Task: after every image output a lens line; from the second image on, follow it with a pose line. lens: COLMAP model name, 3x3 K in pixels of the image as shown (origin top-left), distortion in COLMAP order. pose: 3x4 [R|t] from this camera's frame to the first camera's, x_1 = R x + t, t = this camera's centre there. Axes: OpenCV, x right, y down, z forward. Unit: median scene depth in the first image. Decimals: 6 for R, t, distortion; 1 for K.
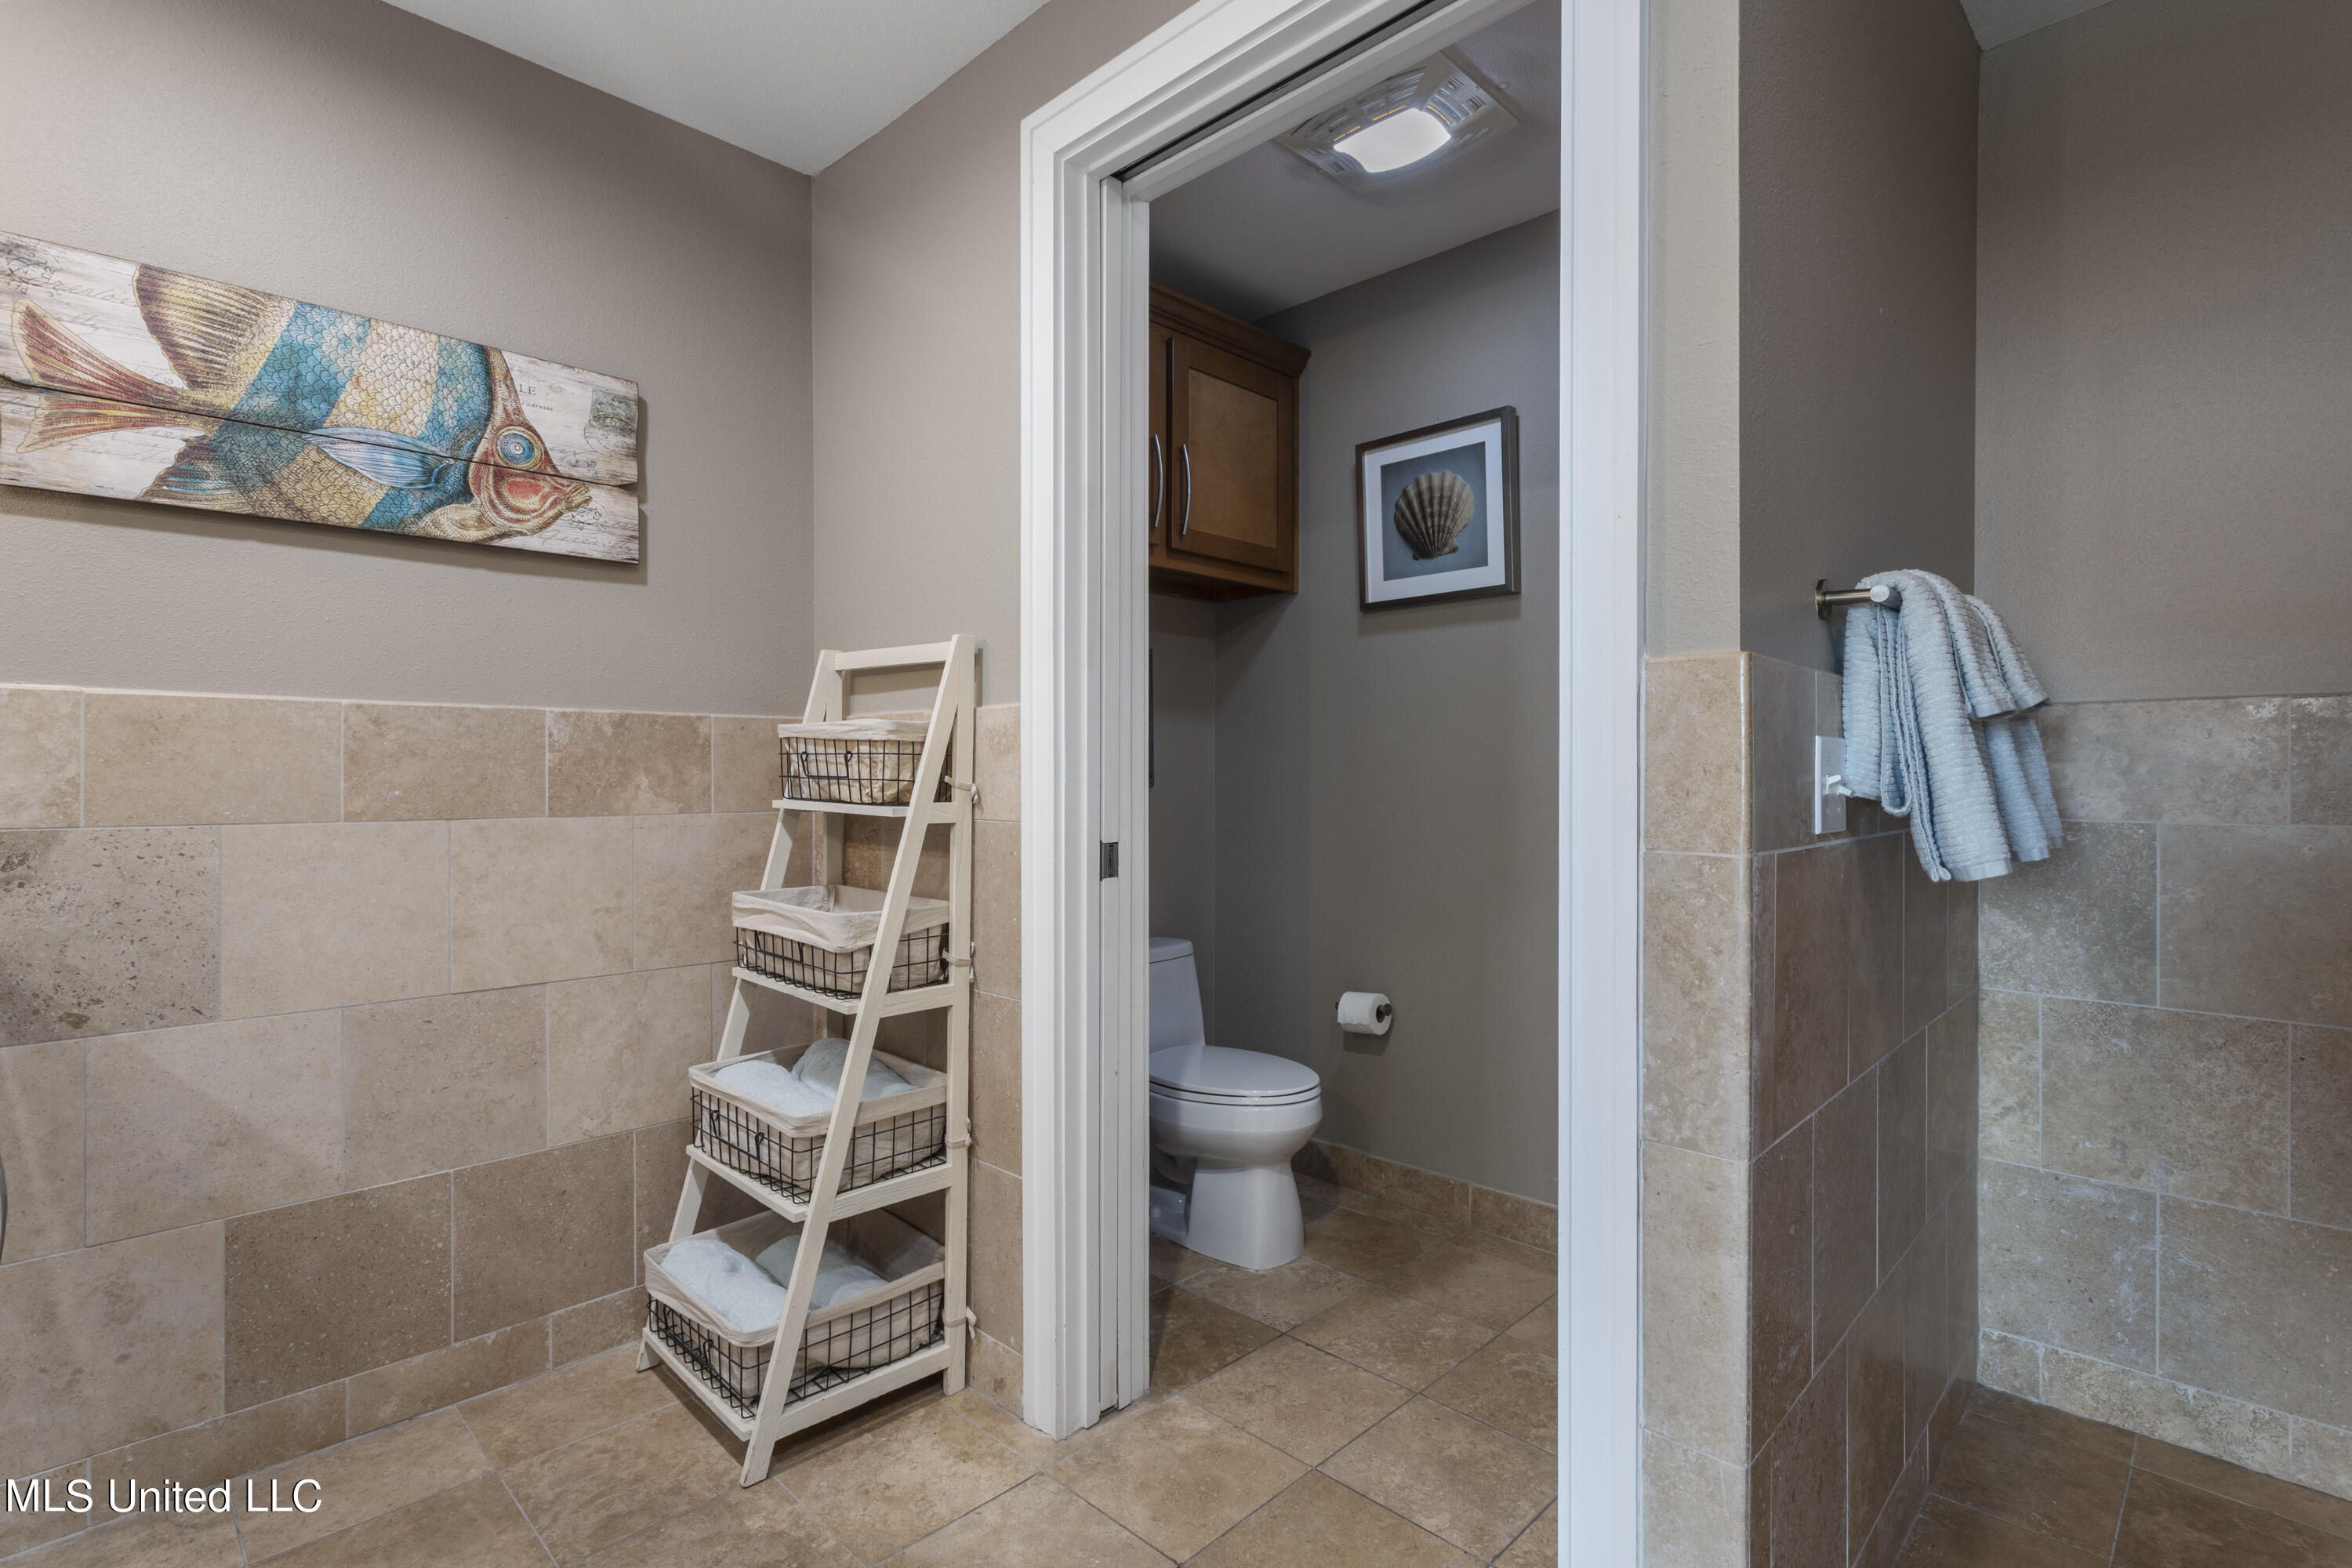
lens RADIAL K [[1099.9, 0, 1176.4], [0, 1099.9, 777.4], [0, 0, 1]] dist [-0.000369, -0.000504]
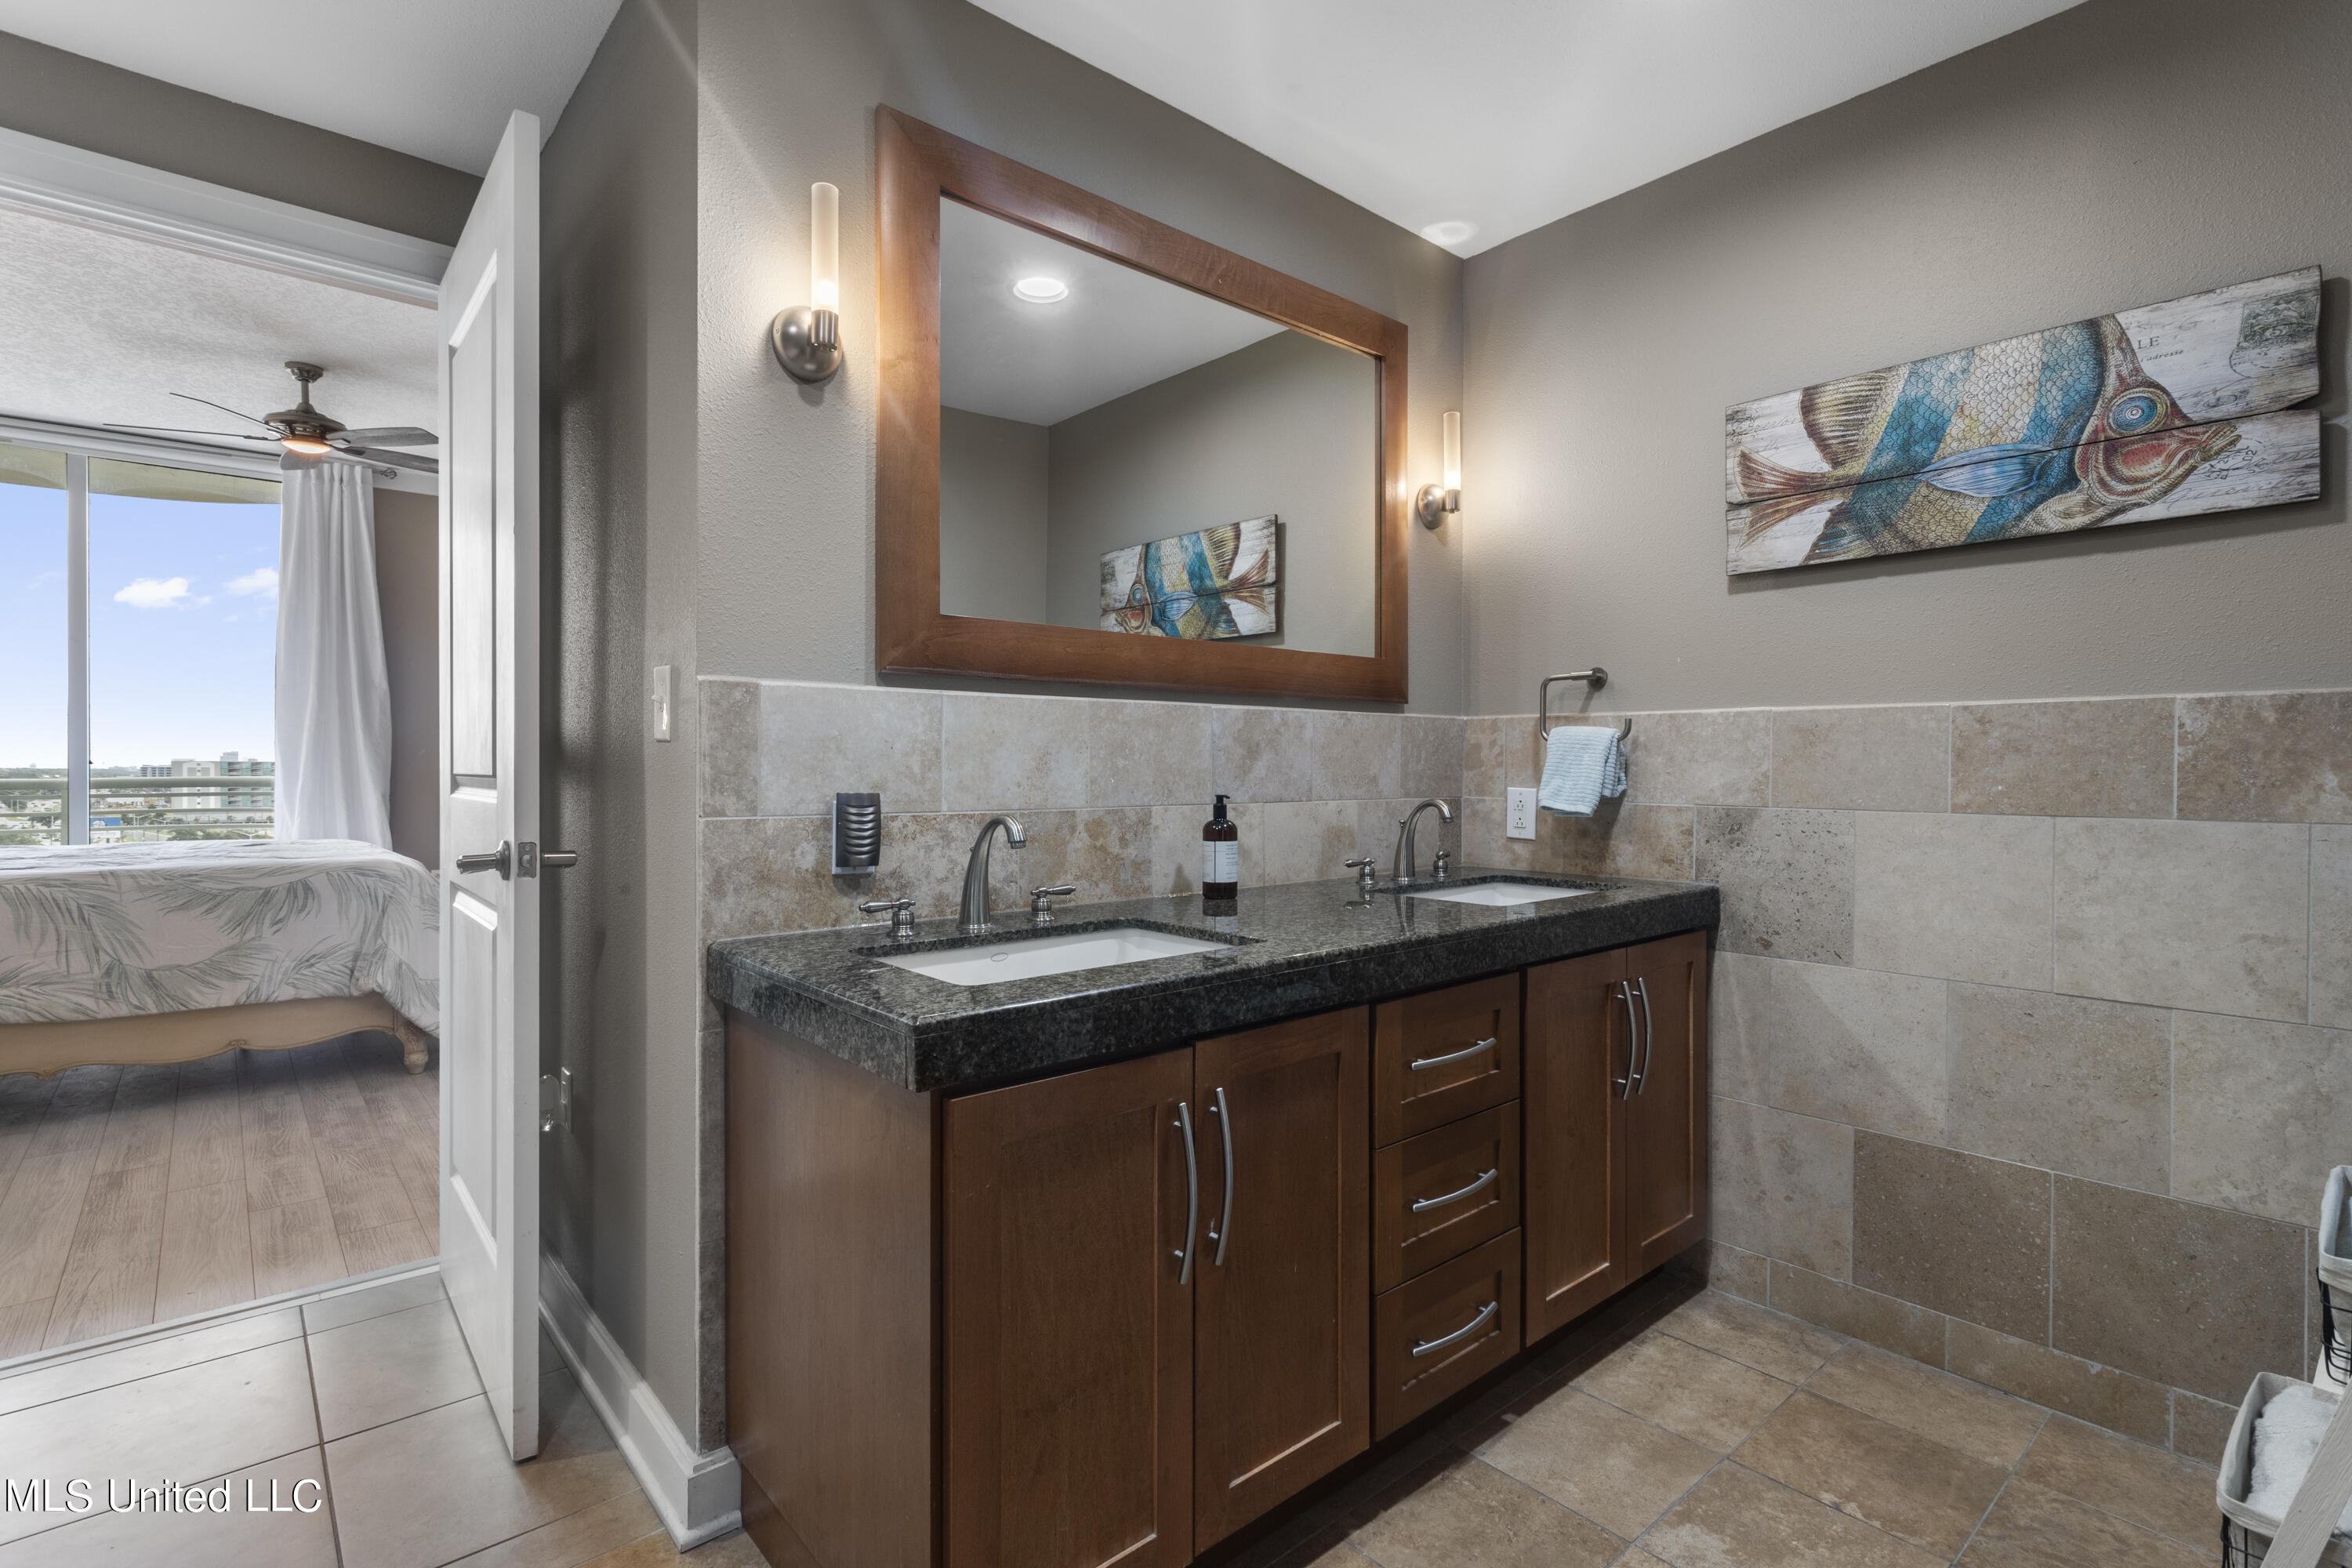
lens RADIAL K [[1099.9, 0, 1176.4], [0, 1099.9, 775.2], [0, 0, 1]] dist [-0.000369, -0.000504]
pose [[-0.076511, 0.004938, -0.997056, 0.392040], [-0.007201, 0.999959, 0.005505, 0.001931], [0.997043, 0.007601, -0.076472, 0.296525]]
